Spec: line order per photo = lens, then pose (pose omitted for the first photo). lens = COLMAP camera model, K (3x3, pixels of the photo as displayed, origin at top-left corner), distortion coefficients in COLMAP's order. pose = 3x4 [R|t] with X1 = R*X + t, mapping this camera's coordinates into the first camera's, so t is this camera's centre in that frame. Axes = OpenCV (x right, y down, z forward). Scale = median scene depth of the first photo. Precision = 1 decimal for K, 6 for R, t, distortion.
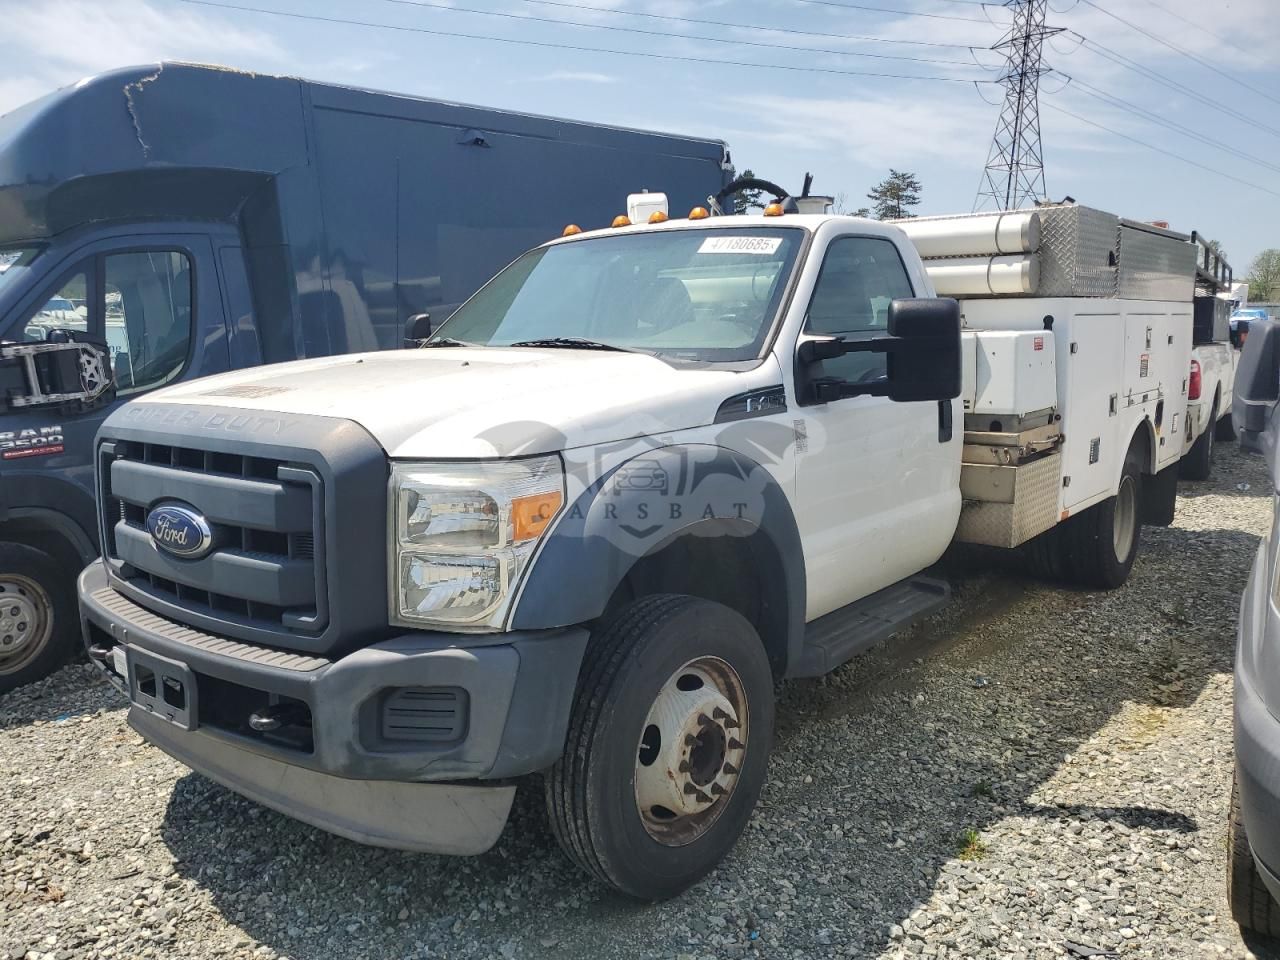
lens RADIAL K [[1070.4, 0, 628.5], [0, 1070.4, 484.8], [0, 0, 1]] dist [0.028801, -0.052076]
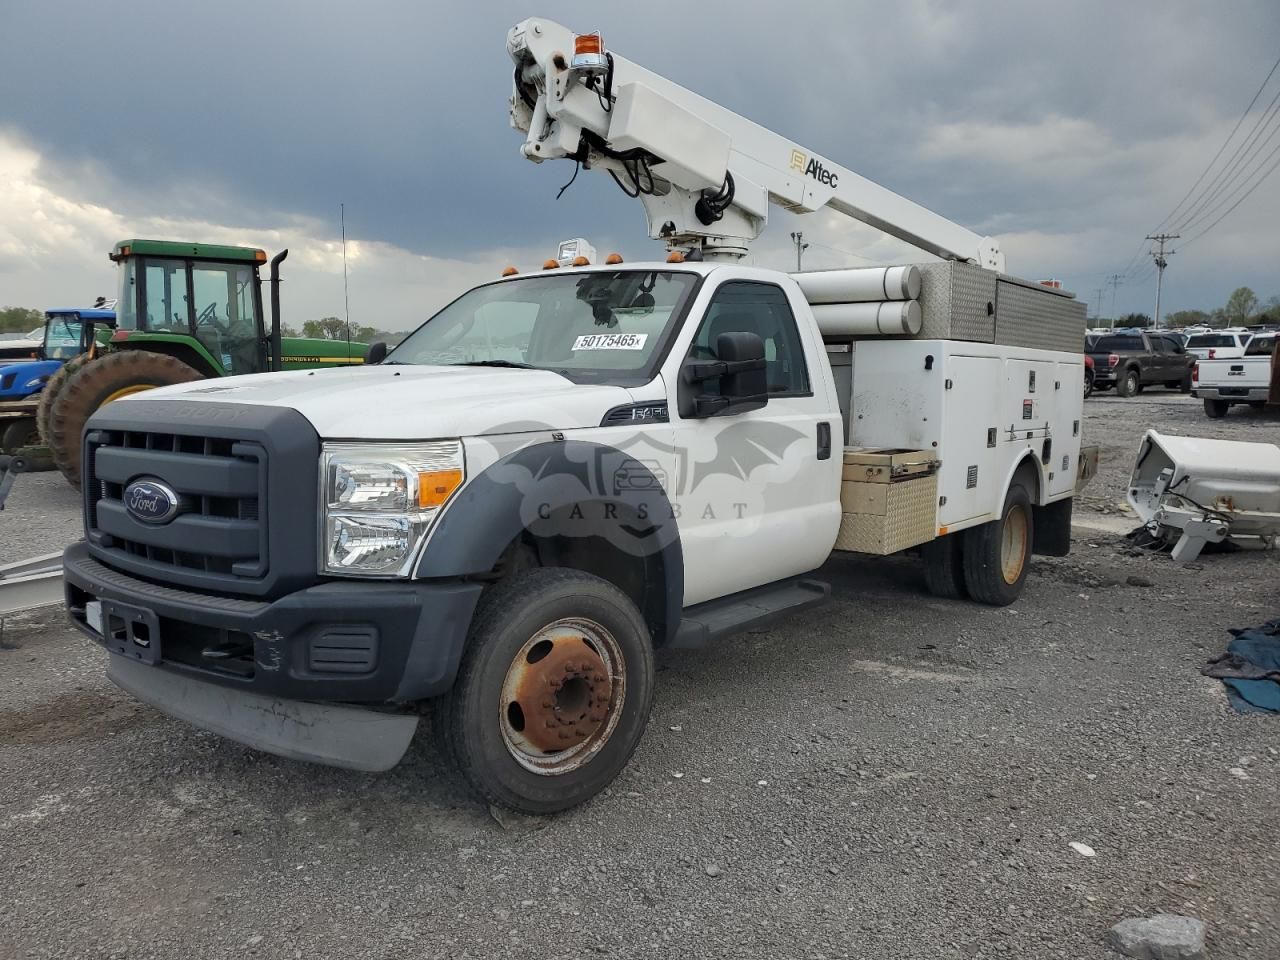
lens RADIAL K [[1070.4, 0, 644.2], [0, 1070.4, 485.4], [0, 0, 1]] dist [0.028801, -0.052076]
pose [[0.999375, 0.020808, 0.028592, 0.091862], [-0.019436, 0.998683, -0.047482, 0.063797], [-0.029542, 0.046897, 0.998463, -0.203469]]
